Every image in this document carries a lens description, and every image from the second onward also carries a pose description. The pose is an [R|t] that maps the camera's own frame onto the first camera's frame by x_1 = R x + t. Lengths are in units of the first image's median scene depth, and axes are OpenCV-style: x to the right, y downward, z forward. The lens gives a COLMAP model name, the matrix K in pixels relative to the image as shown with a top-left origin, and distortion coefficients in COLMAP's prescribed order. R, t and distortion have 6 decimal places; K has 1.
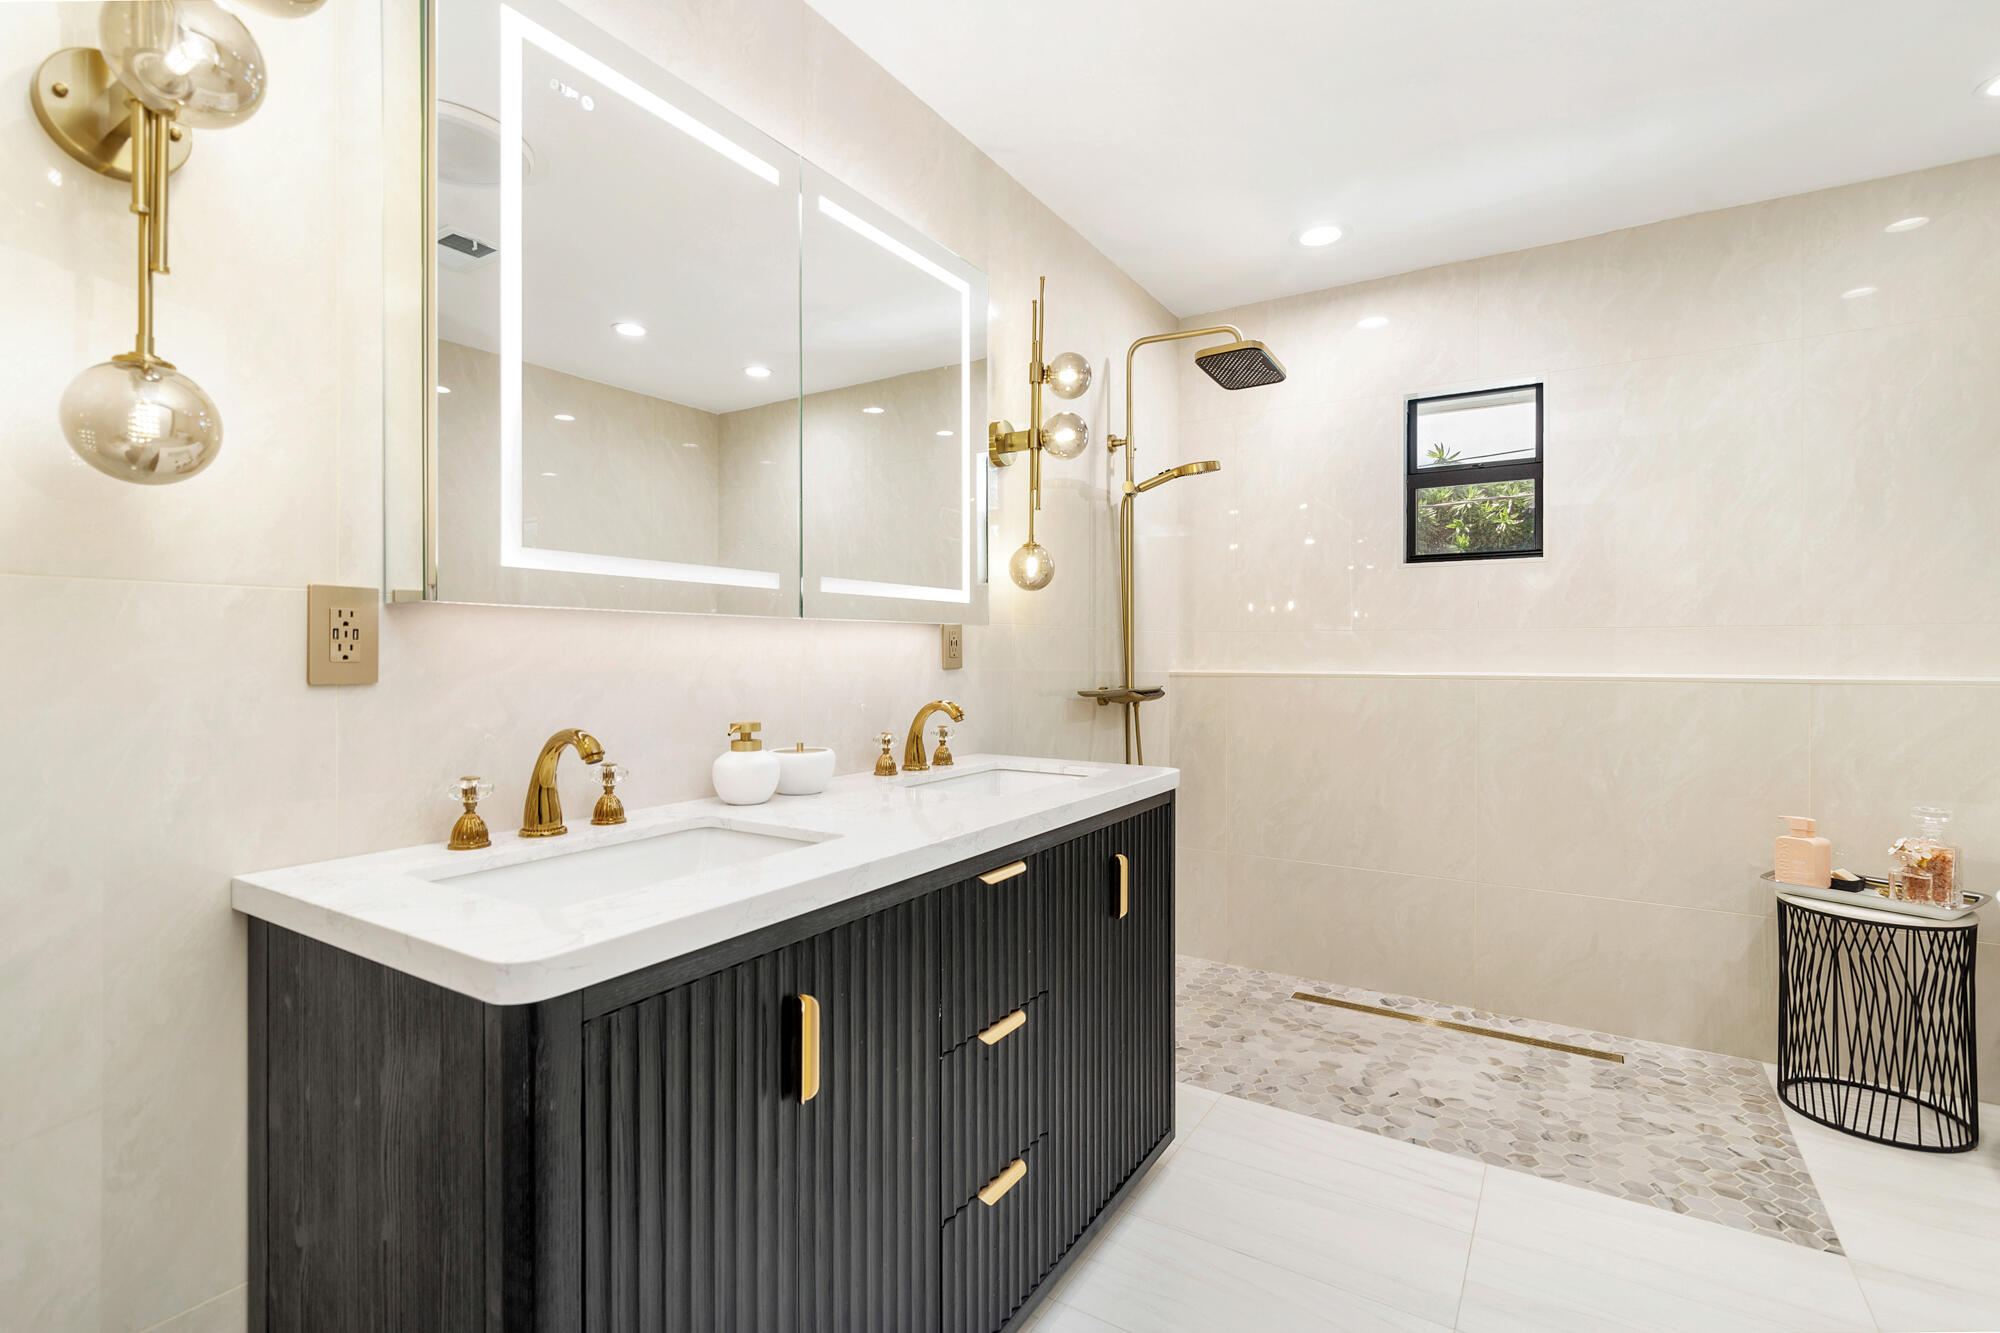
lens RADIAL K [[916.8, 0, 996.7], [0, 916.8, 659.1], [0, 0, 1]] dist [0.000416, 0.000132]
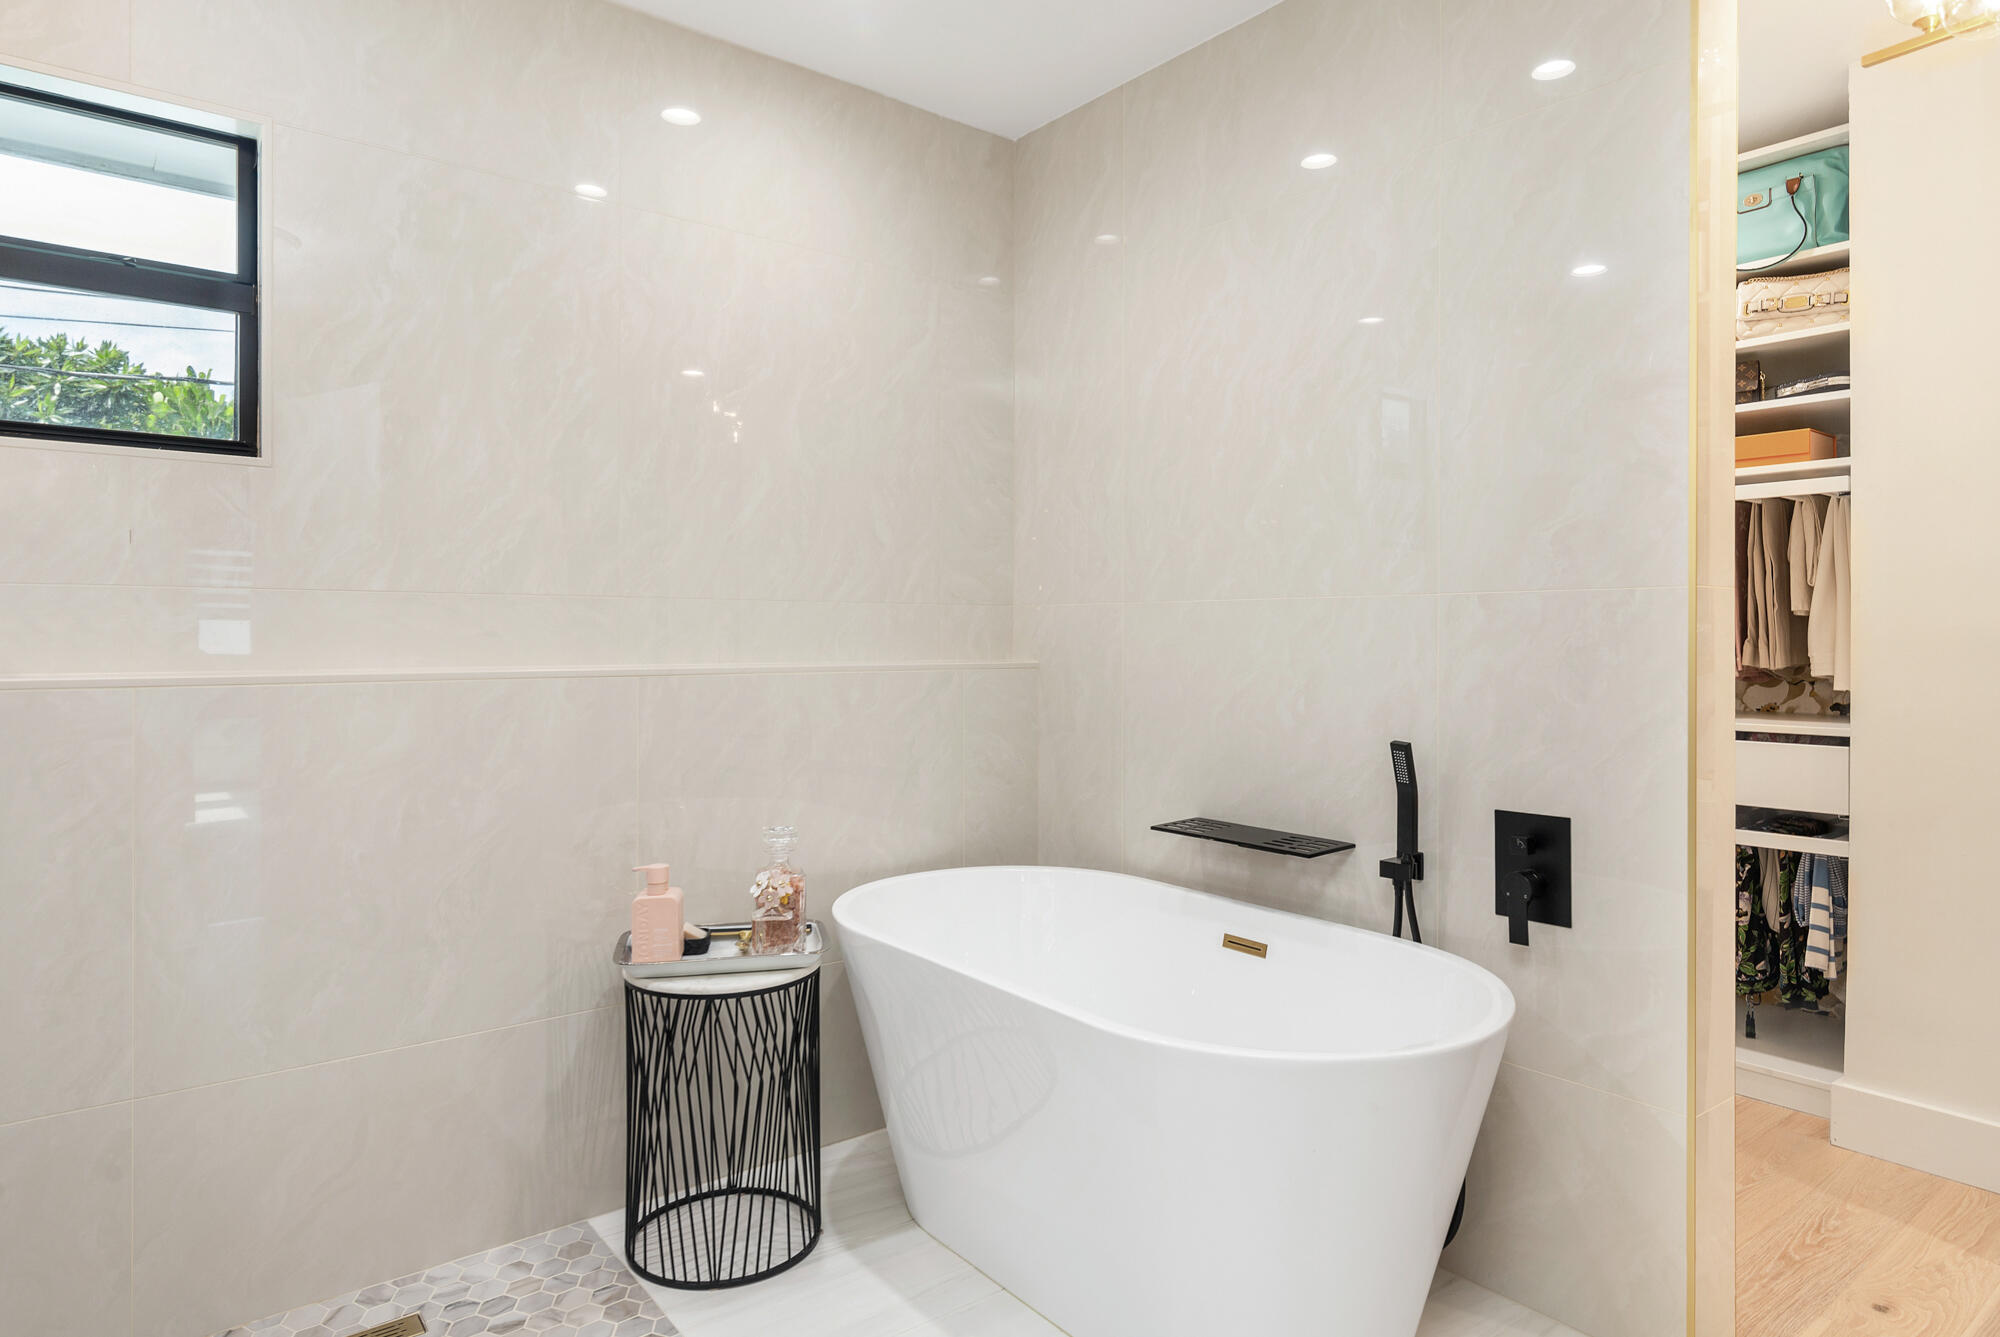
lens RADIAL K [[1162.4, 0, 999.7], [0, 1162.4, 631.1], [0, 0, 1]] dist [-0.005545, -0.000940]
pose [[0.330220, 0.002047, 0.943902, 0.107205], [0.005277, 0.999978, -0.004014, -0.003781], [-0.943889, 0.006306, 0.330202, 0.423626]]
